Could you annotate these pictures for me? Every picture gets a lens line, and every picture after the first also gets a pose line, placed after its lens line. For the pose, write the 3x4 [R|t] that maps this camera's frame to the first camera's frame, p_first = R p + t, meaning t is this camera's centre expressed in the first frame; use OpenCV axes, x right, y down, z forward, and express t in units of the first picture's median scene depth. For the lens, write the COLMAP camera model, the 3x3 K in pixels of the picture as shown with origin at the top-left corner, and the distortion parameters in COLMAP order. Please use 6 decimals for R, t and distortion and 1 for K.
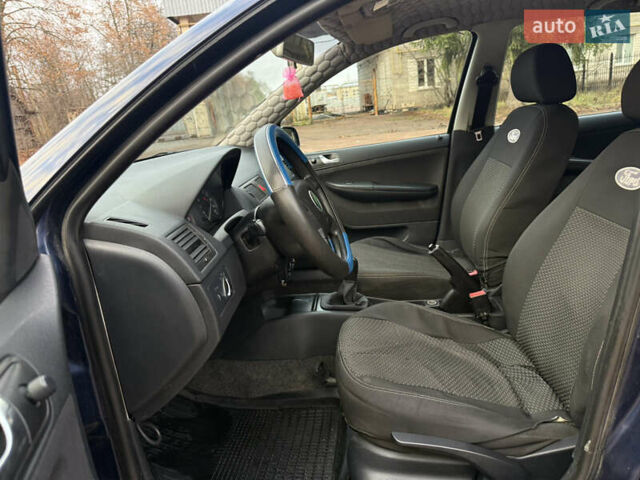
lens RADIAL K [[452.6, 0, 321.7], [0, 452.6, 252.6], [0, 0, 1]] dist [0.039478, -0.002147]
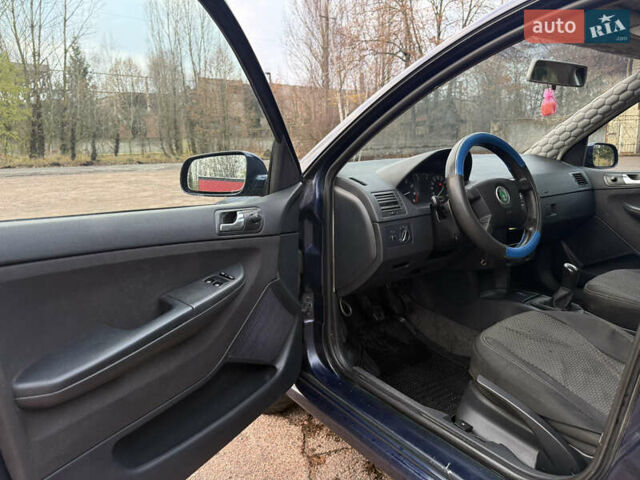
lens RADIAL K [[452.6, 0, 321.7], [0, 452.6, 252.6], [0, 0, 1]] dist [0.039478, -0.002147]
pose [[0.660304, 0.259646, -0.704687, 0.499112], [-0.272876, 0.957149, 0.096978, 0.041617], [0.699670, 0.128257, 0.702860, -0.194439]]
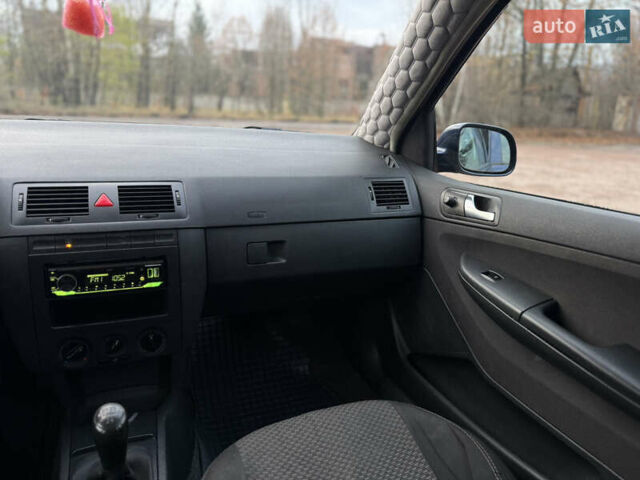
lens RADIAL K [[452.6, 0, 321.7], [0, 452.6, 252.6], [0, 0, 1]] dist [0.039478, -0.002147]
pose [[0.470274, 0.381023, -0.796030, 0.514321], [-0.353249, 0.907856, 0.225859, -0.345209], [0.808738, 0.174982, 0.561537, 1.025883]]
